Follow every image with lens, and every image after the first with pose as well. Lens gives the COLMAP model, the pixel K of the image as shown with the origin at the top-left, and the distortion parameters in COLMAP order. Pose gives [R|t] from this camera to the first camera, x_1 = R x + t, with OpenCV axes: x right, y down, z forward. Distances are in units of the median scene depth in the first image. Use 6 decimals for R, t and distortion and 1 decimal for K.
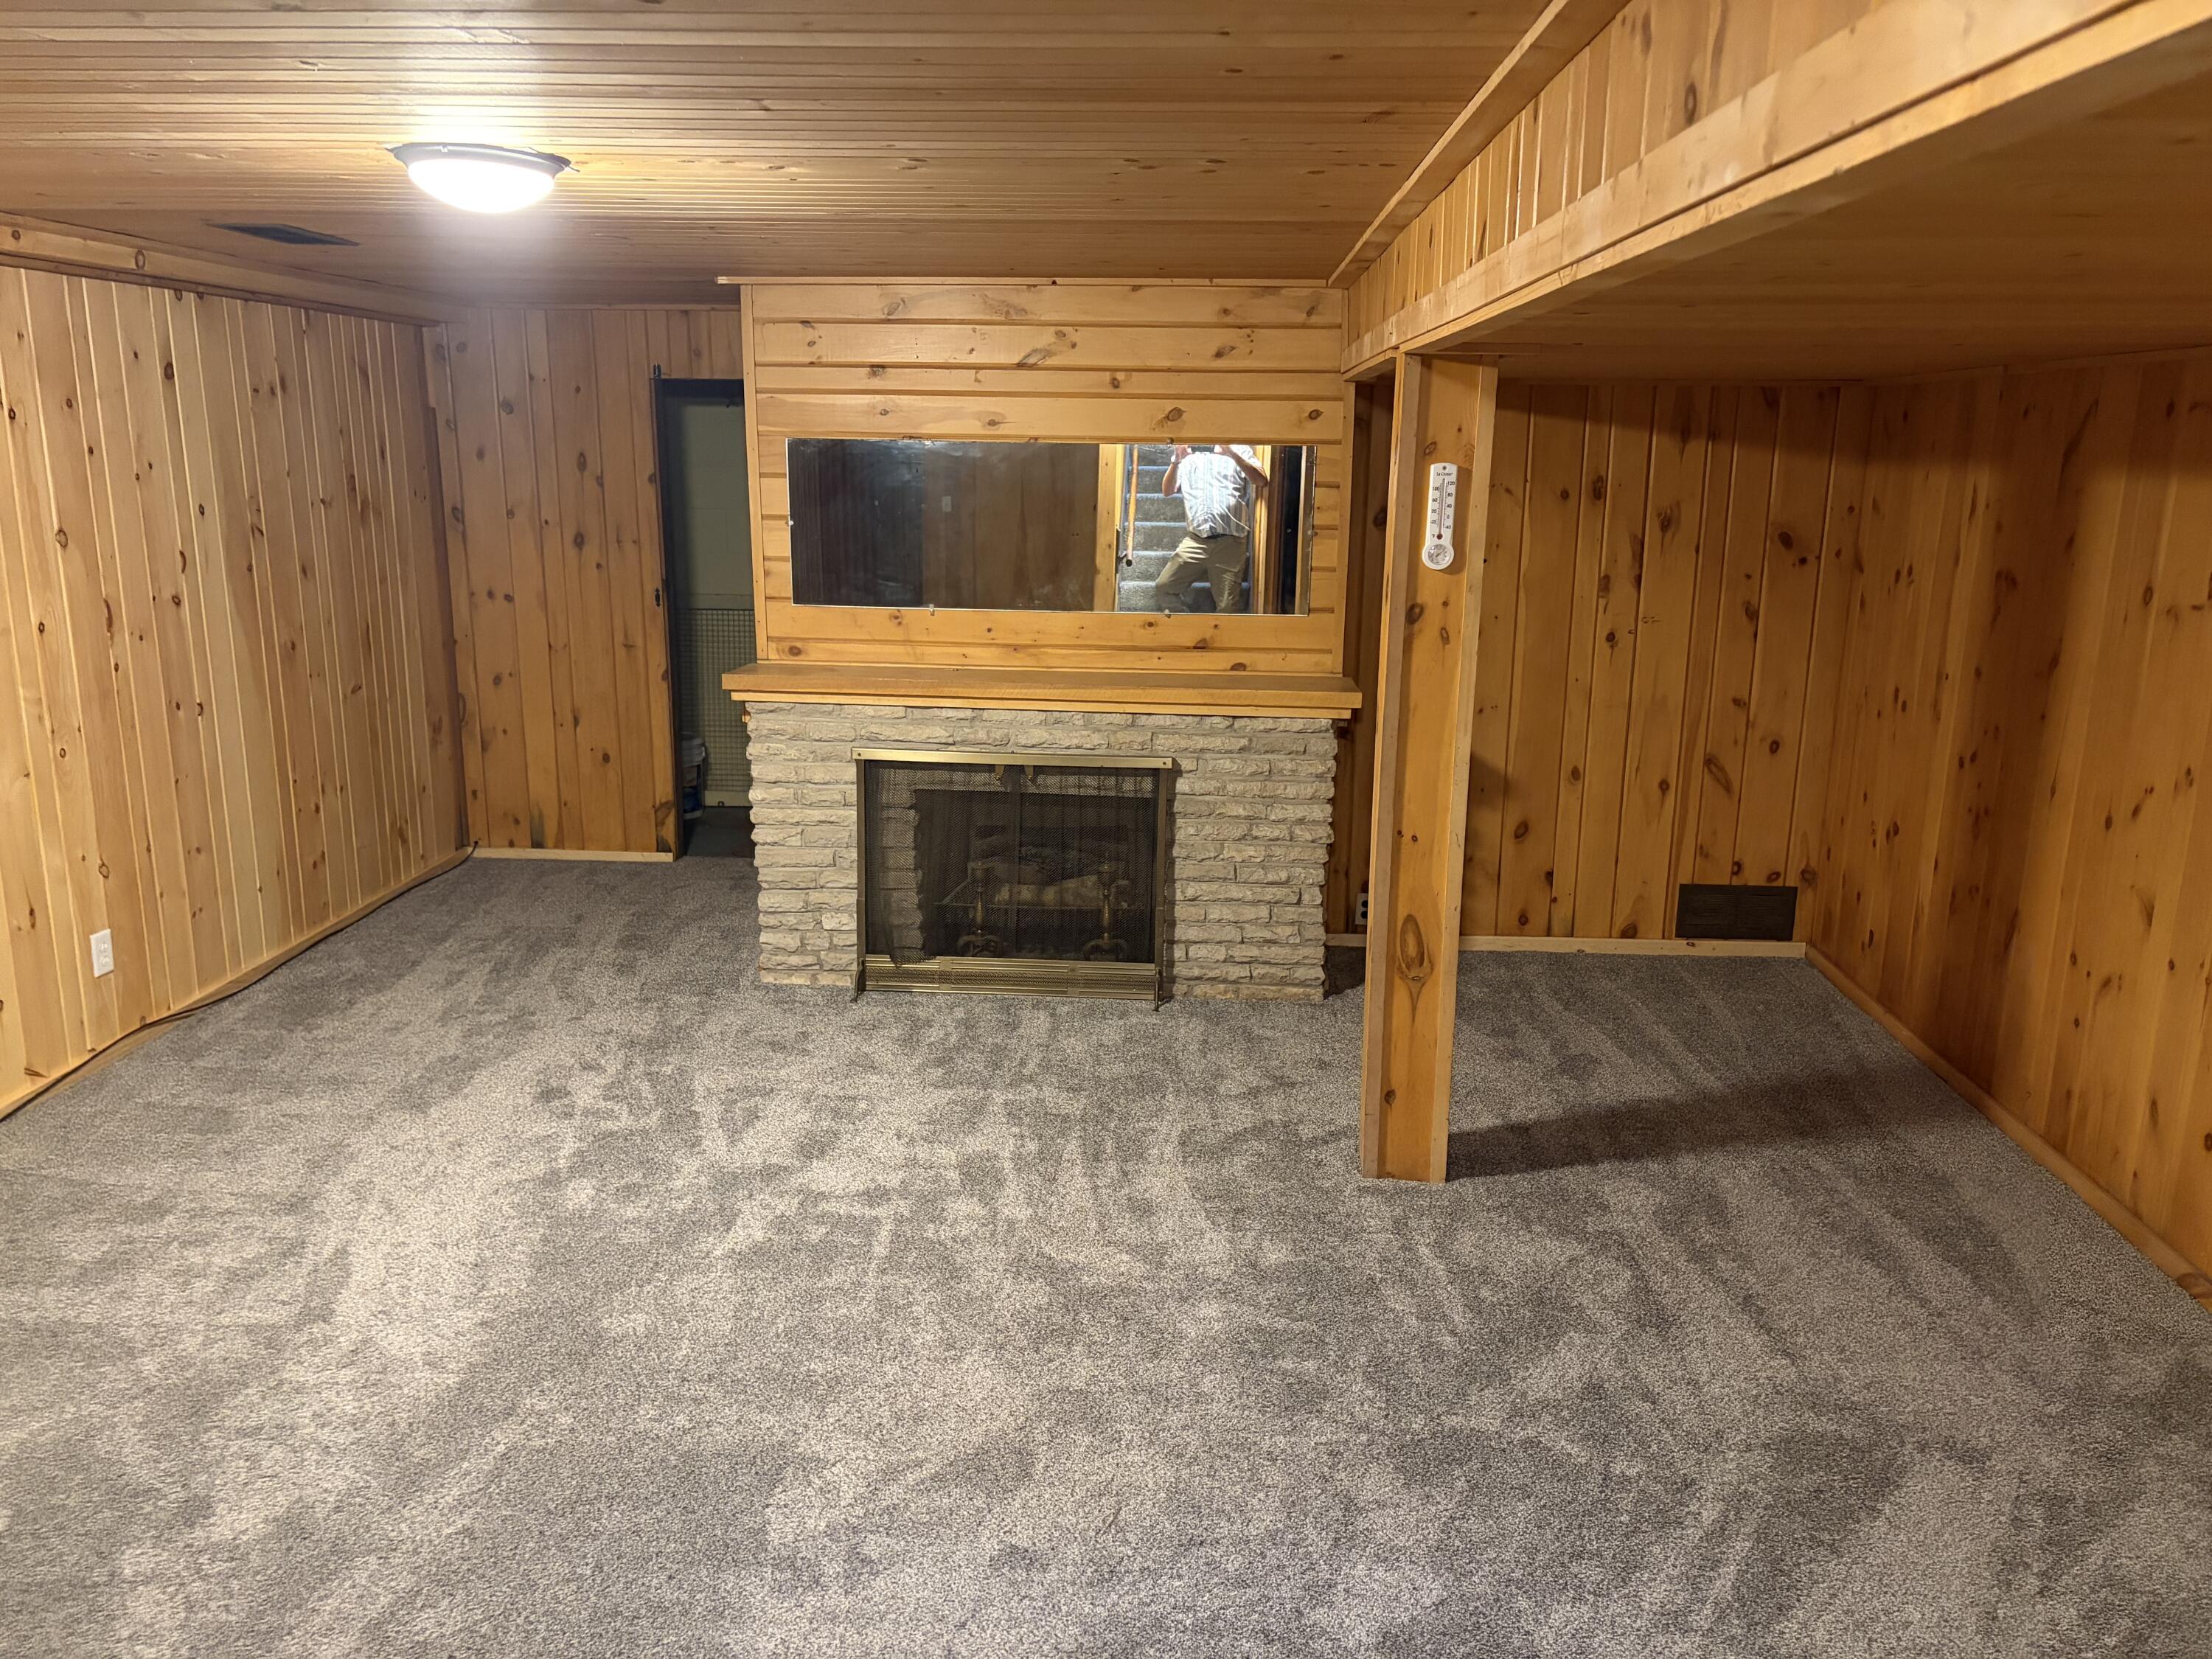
lens RADIAL K [[1677.5, 0, 1106.9], [0, 1677.5, 833.3], [0, 0, 1]] dist [0.038394, -0.029629]
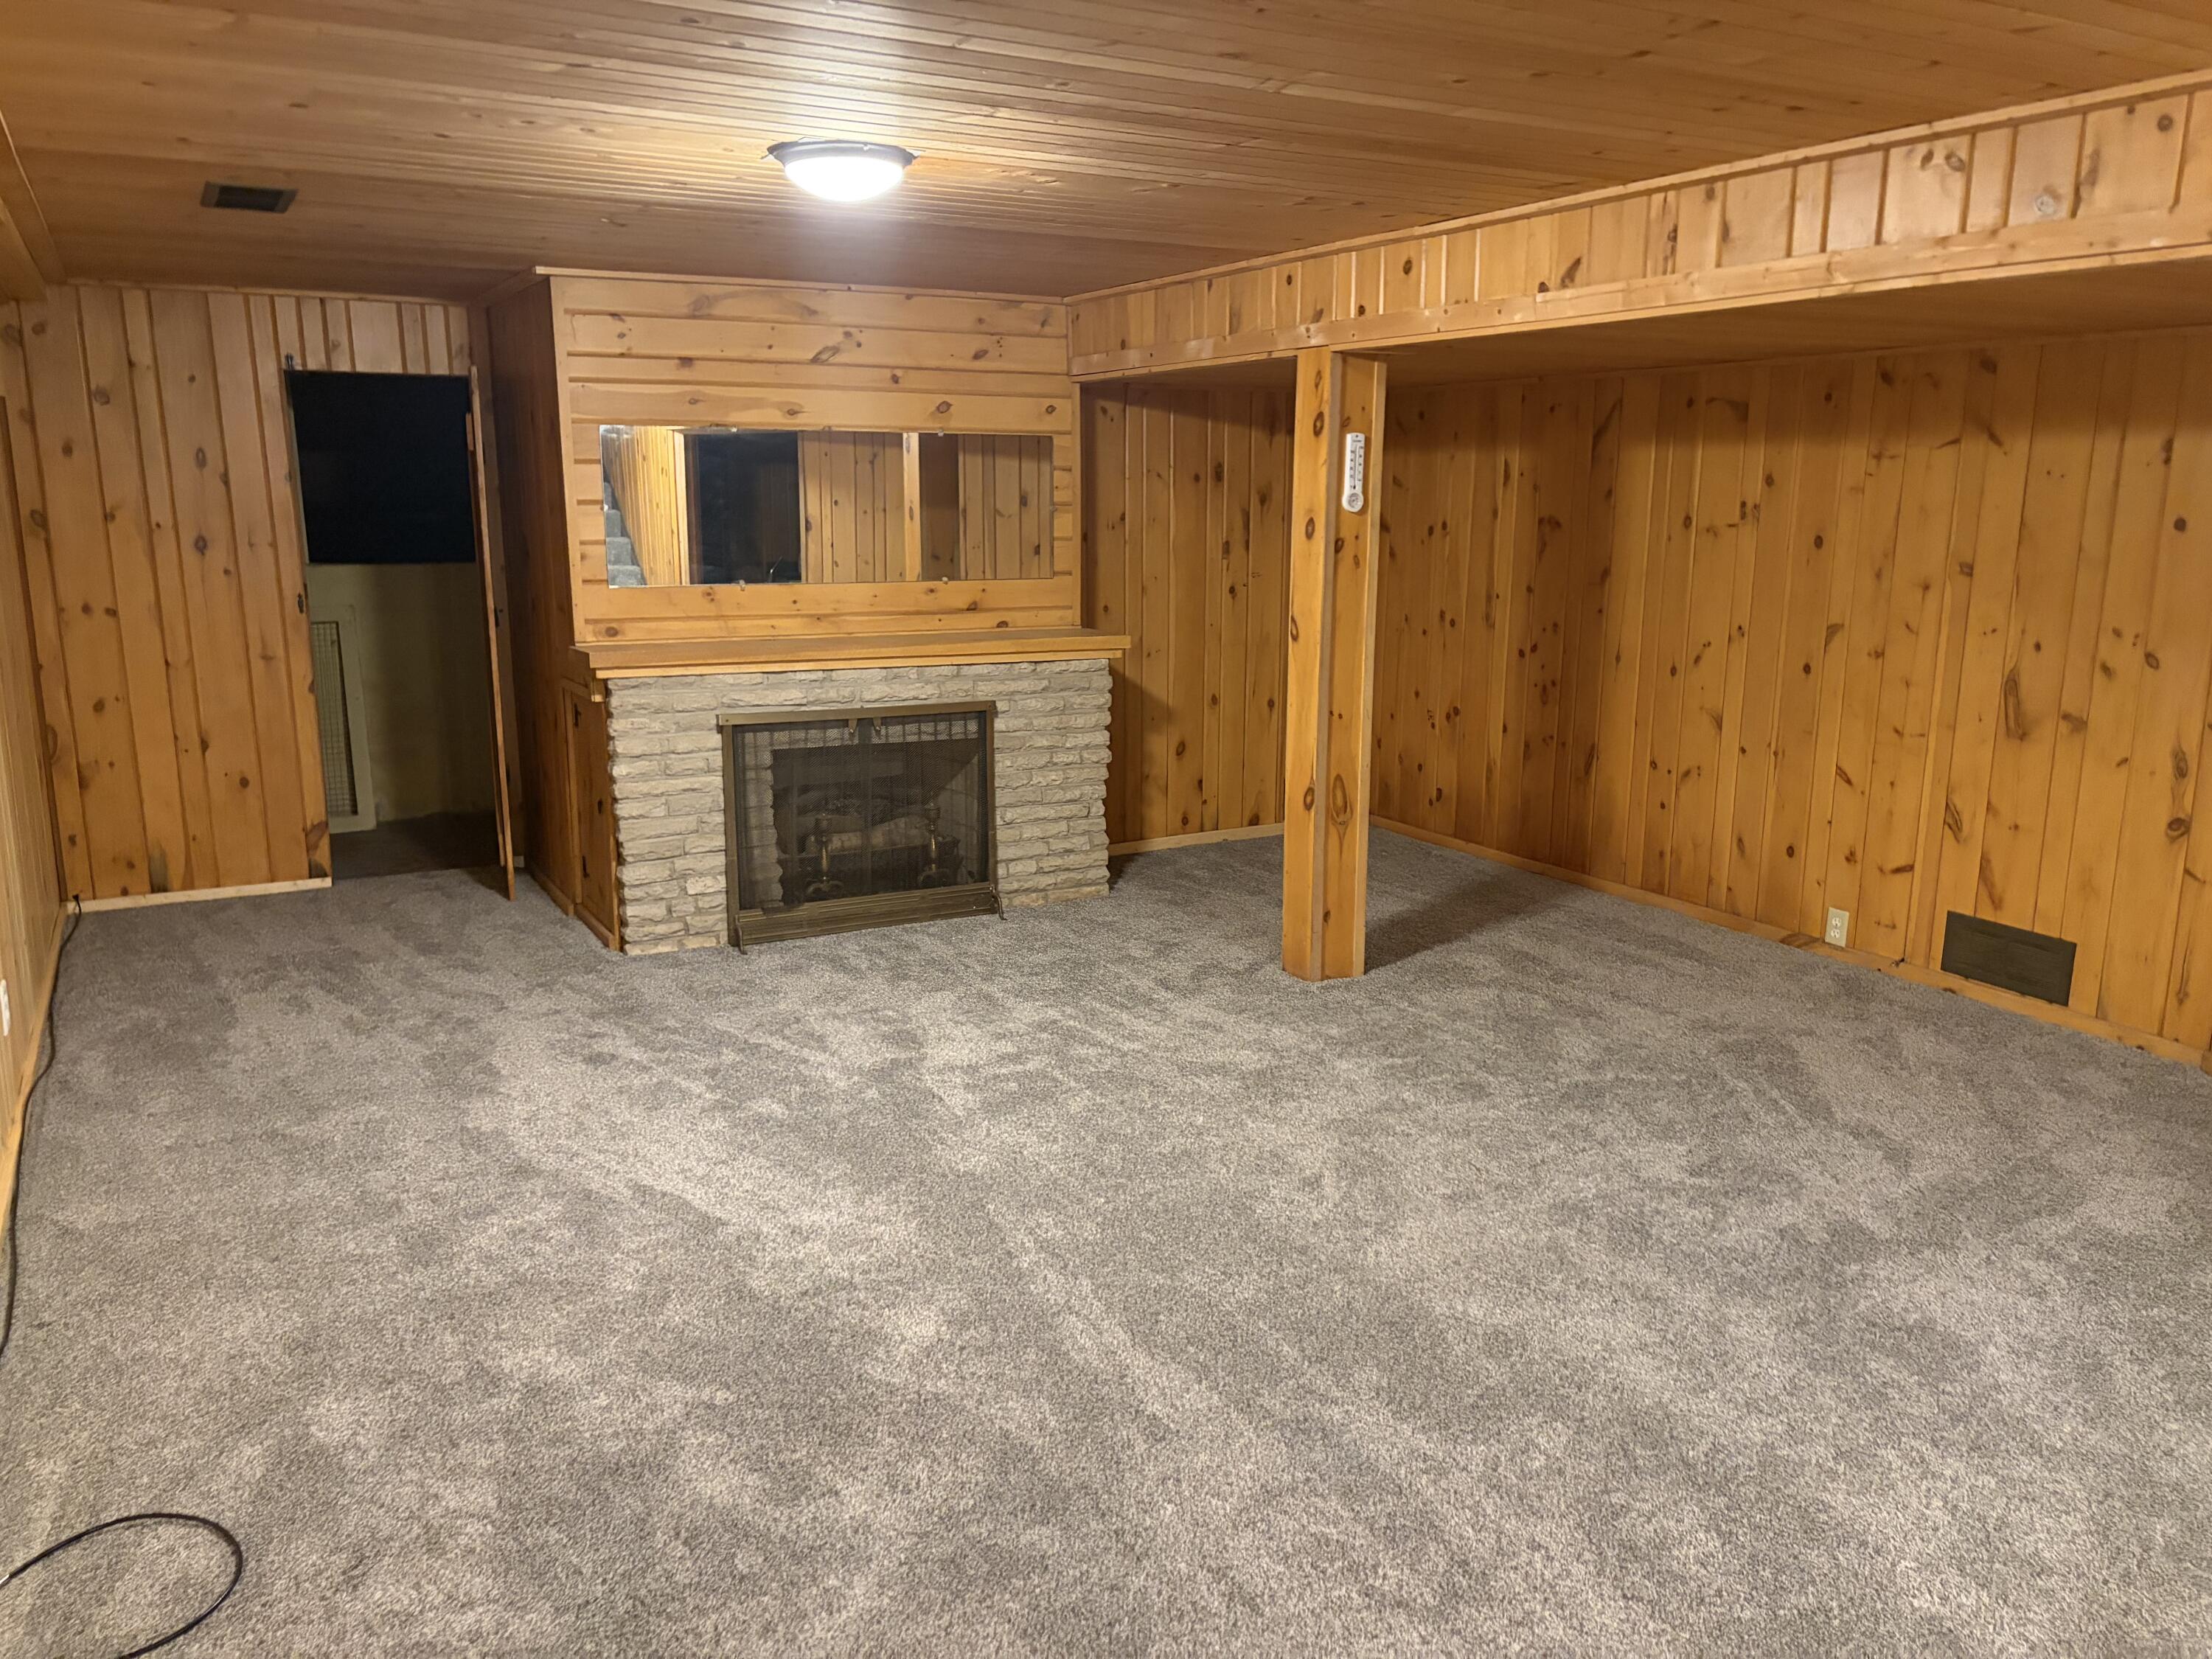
lens RADIAL K [[1677.5, 0, 1085.6], [0, 1677.5, 830.6], [0, 0, 1]] dist [0.038394, -0.029629]
pose [[0.849040, -0.116530, 0.515318, -0.540841], [0.128808, 0.991597, 0.012008, 0.040683], [-0.512387, 0.056182, 0.856915, -0.026220]]
